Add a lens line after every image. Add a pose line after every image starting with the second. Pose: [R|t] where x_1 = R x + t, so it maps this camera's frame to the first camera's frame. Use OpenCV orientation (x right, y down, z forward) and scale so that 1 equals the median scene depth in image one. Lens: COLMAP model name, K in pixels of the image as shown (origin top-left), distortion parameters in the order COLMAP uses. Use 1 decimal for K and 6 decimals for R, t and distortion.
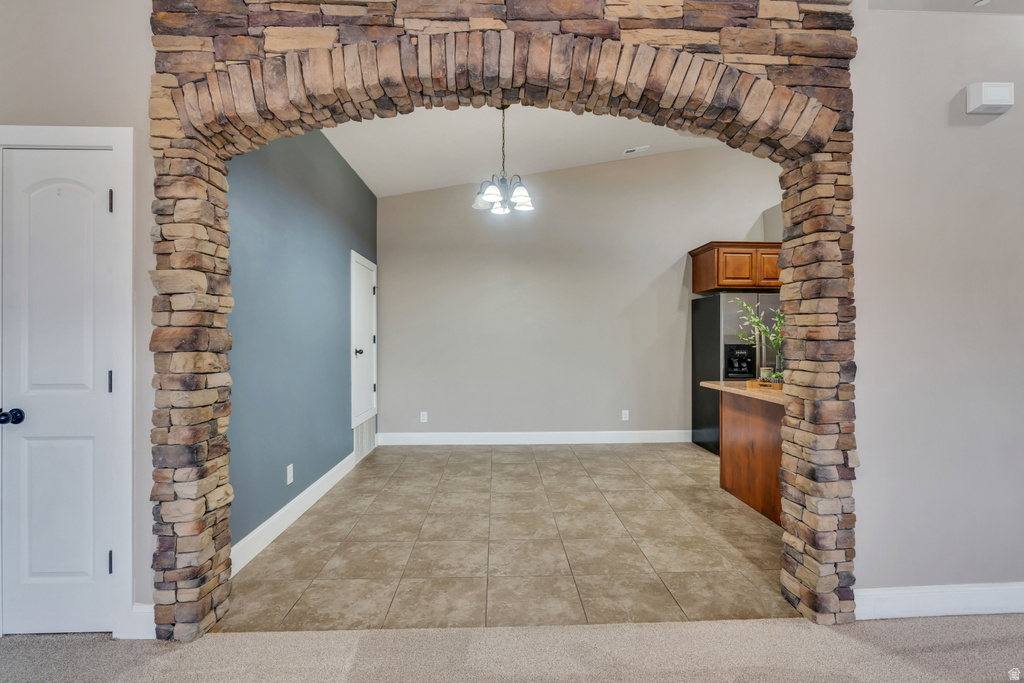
lens RADIAL K [[467.8, 0, 515.5], [0, 467.8, 339.7], [0, 0, 1]] dist [-0.006941, 0.001697]
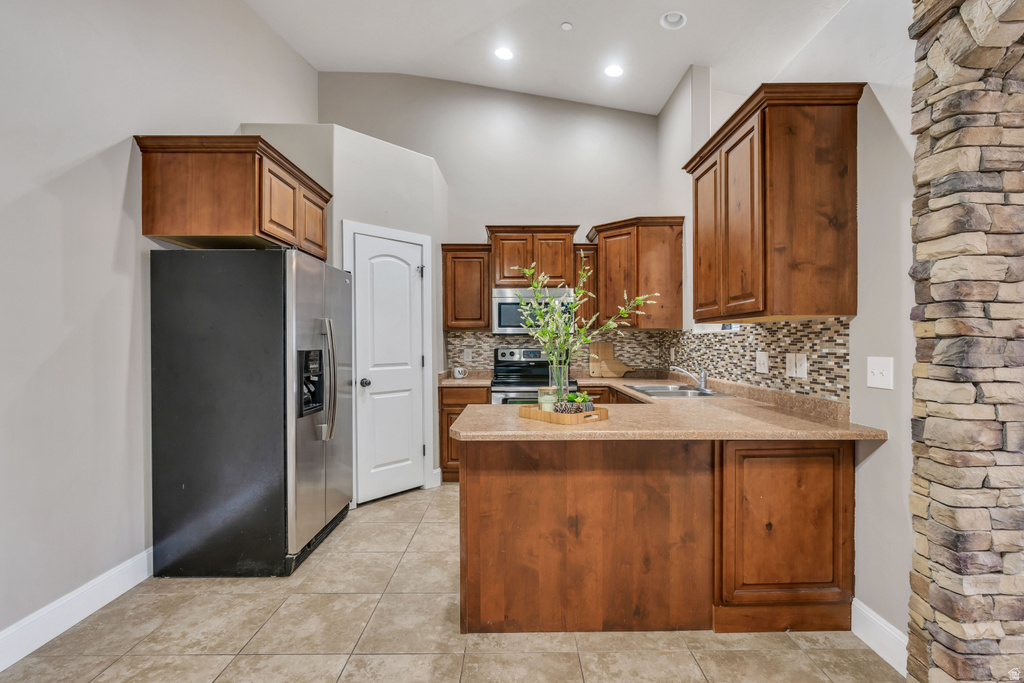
lens RADIAL K [[467.8, 0, 515.3], [0, 467.8, 346.2], [0, 0, 1]] dist [-0.006941, 0.001697]
pose [[0.033724, -0.006719, 0.999409, -0.112657], [0.003665, 0.999972, 0.006599, 0.004227], [-0.999424, 0.003440, 0.033747, 1.671002]]
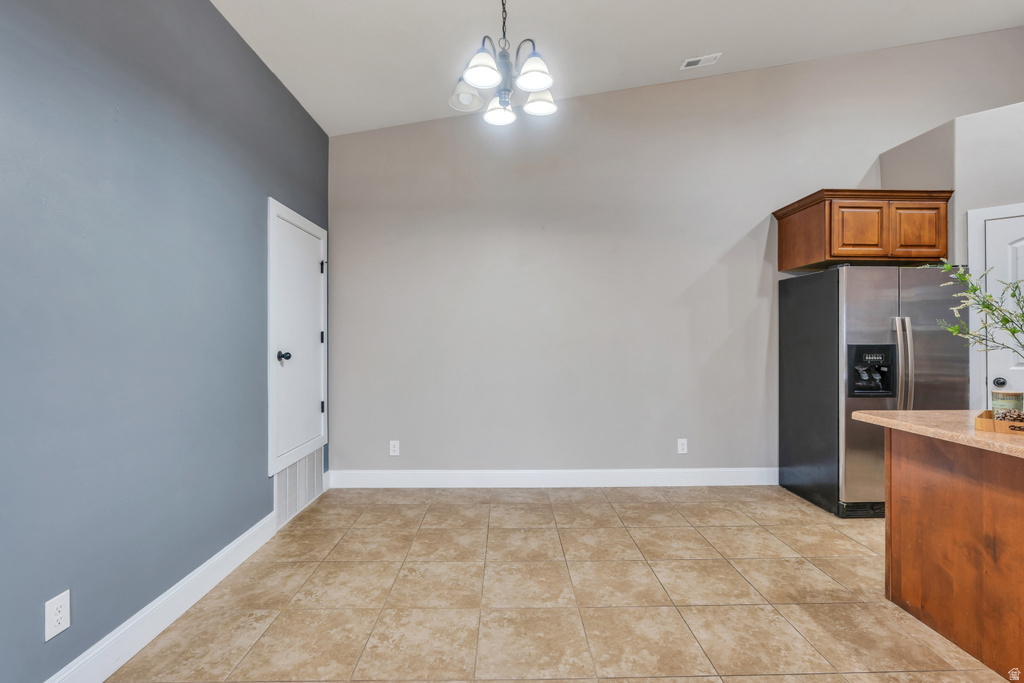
lens RADIAL K [[467.8, 0, 514.7], [0, 467.8, 337.1], [0, 0, 1]] dist [-0.006941, 0.001697]
pose [[0.999752, 0.000744, -0.022272, -0.000171], [-0.000828, 0.999993, -0.003754, 0.003634], [0.022269, 0.003772, 0.999745, 0.766312]]
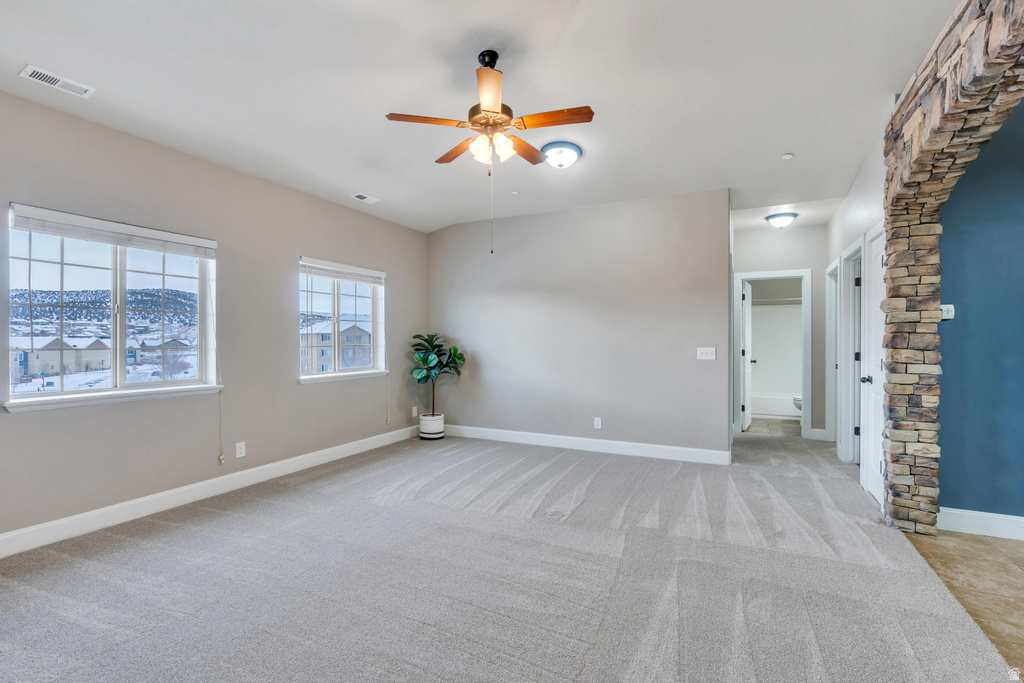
lens RADIAL K [[467.8, 0, 515.7], [0, 467.8, 341.9], [0, 0, 1]] dist [-0.006941, 0.001697]
pose [[-0.483604, 0.006342, -0.875264, 1.176735], [0.001700, 0.999979, 0.006306, -0.009043], [0.875285, 0.001562, -0.483605, 0.564657]]
